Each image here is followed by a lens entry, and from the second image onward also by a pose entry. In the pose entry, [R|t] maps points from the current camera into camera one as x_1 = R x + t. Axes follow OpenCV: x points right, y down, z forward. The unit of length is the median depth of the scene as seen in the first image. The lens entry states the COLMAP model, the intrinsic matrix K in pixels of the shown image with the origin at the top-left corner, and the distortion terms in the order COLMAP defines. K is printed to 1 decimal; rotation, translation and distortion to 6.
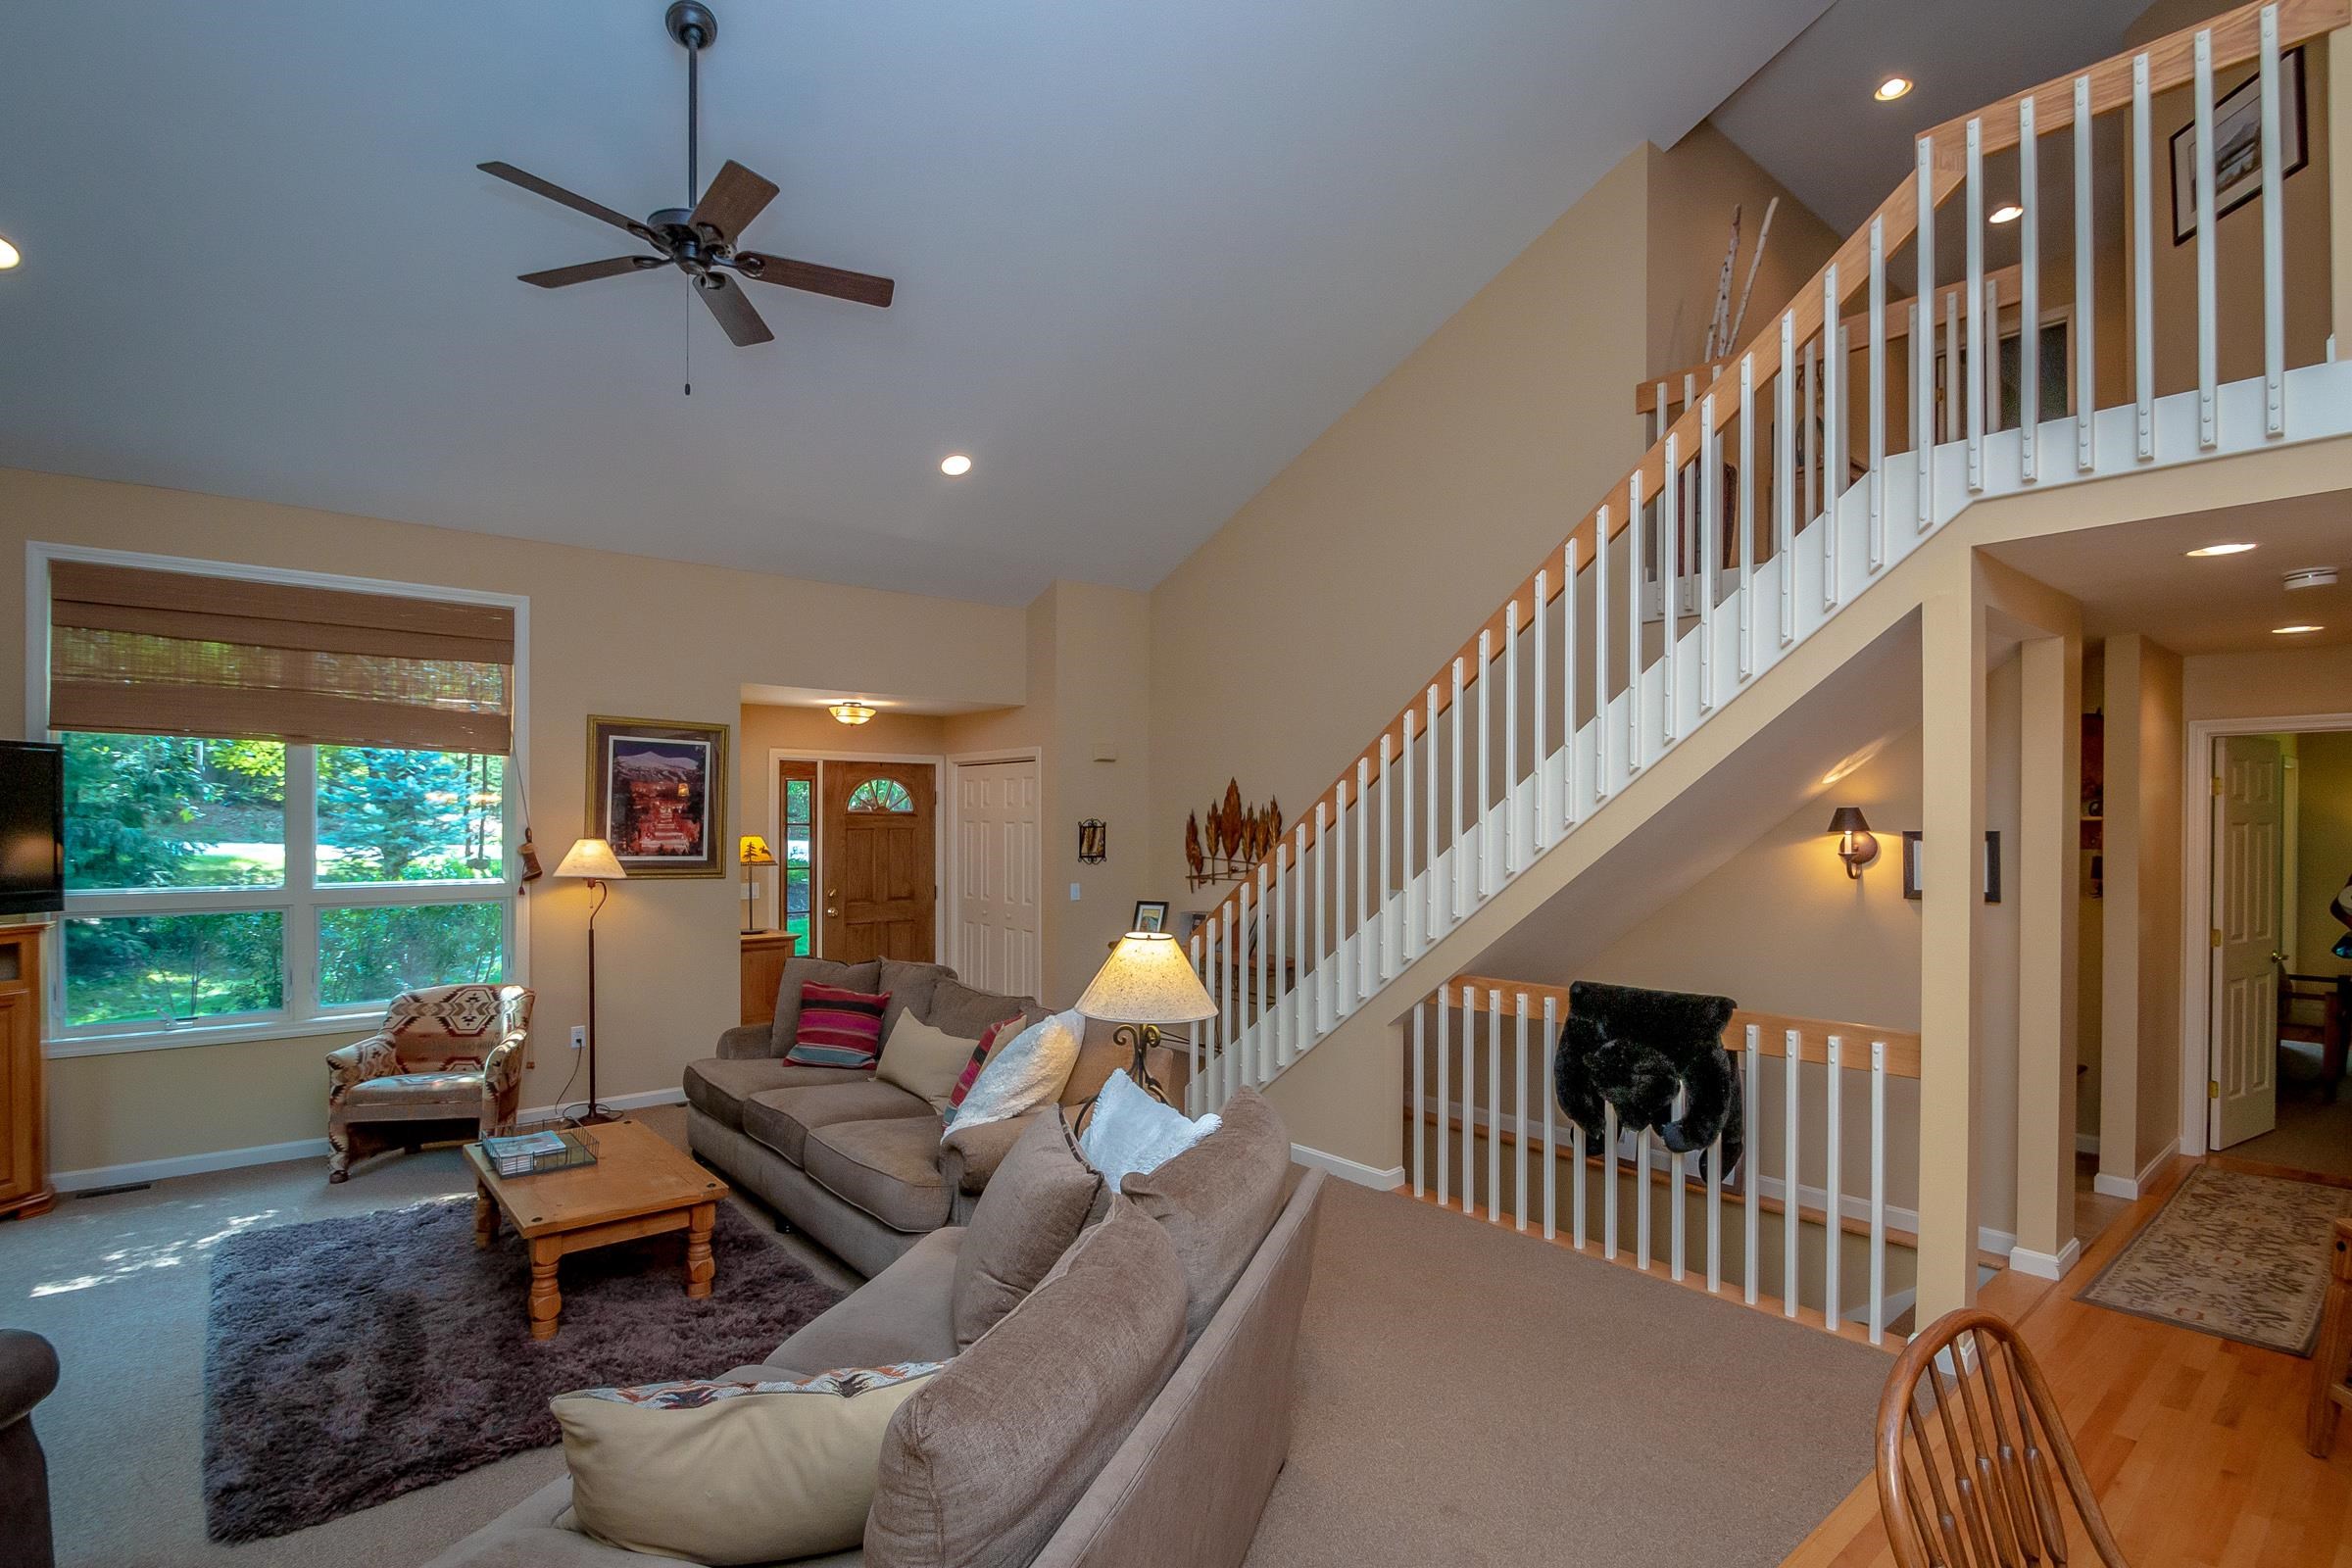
lens RADIAL K [[1127.7, 0, 1176.8], [0, 1127.7, 822.1], [0, 0, 1]] dist [-0.013325, -0.004620]
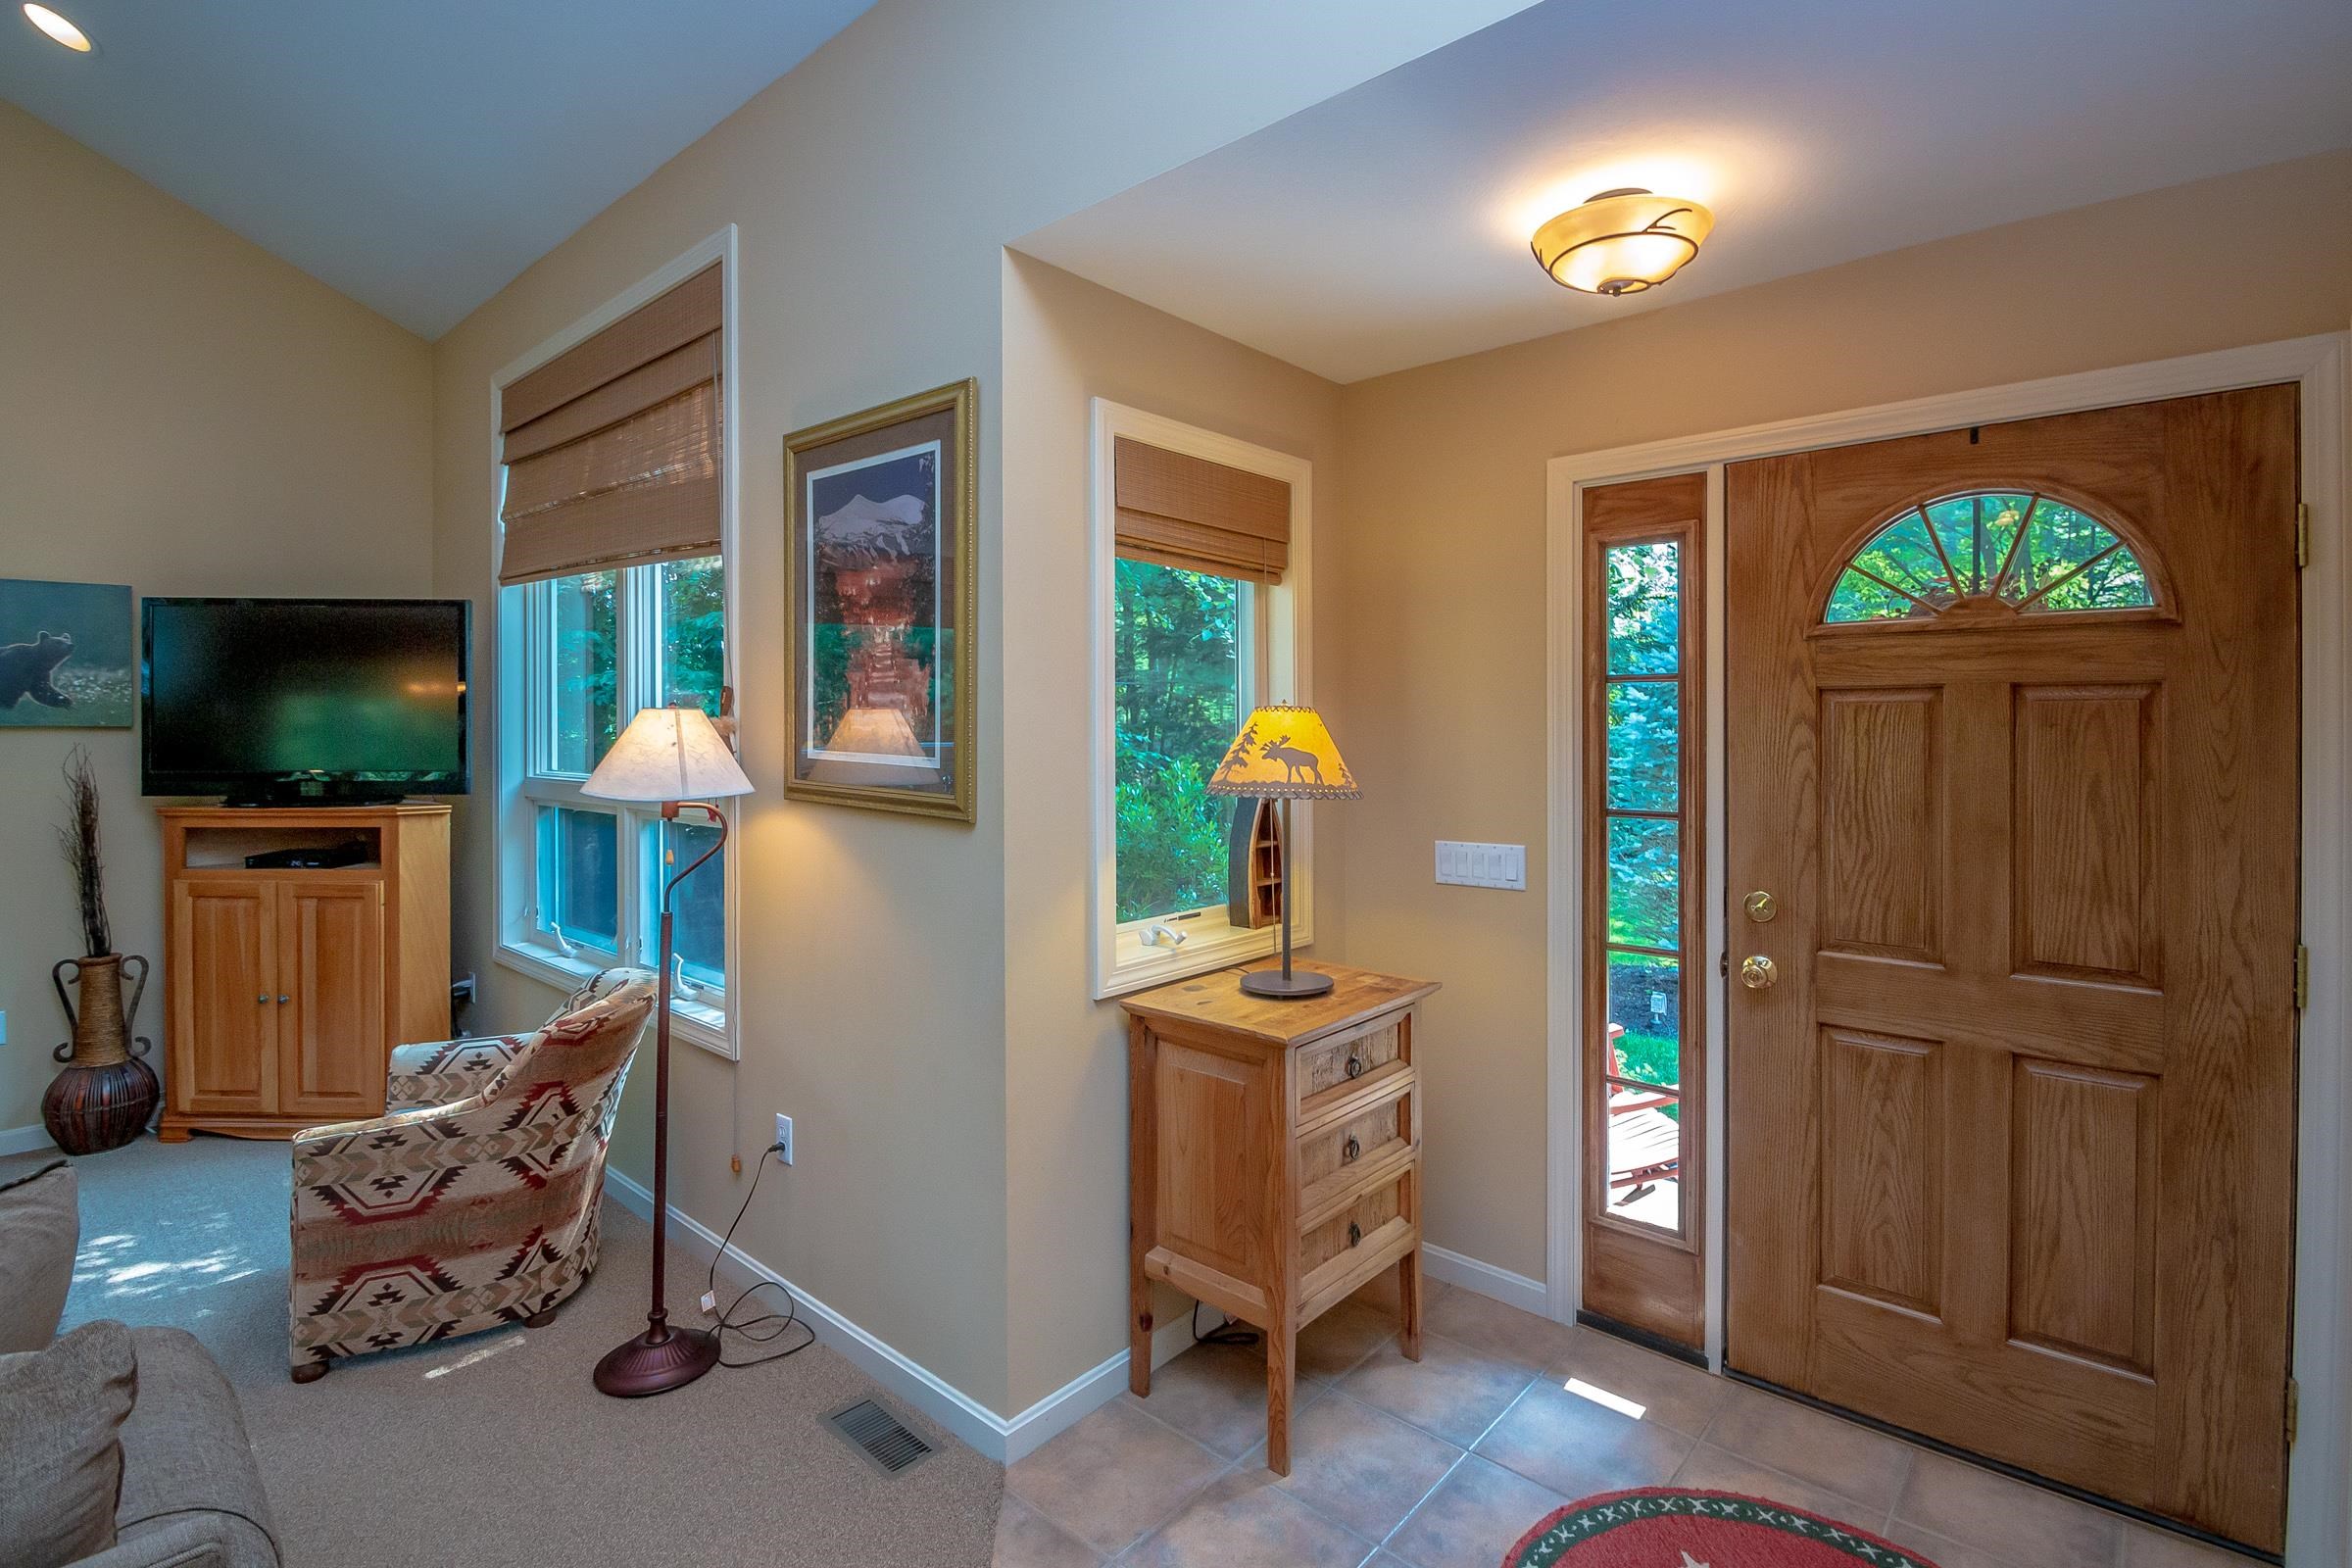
lens RADIAL K [[1127.7, 0, 1110.9], [0, 1127.7, 724.0], [0, 0, 1]] dist [-0.013325, -0.004620]
pose [[0.168788, 0.000839, -0.985652, -0.045077], [0.001354, 0.999998, 0.001083, 0.015091], [0.985651, -0.001518, 0.168787, 0.800734]]
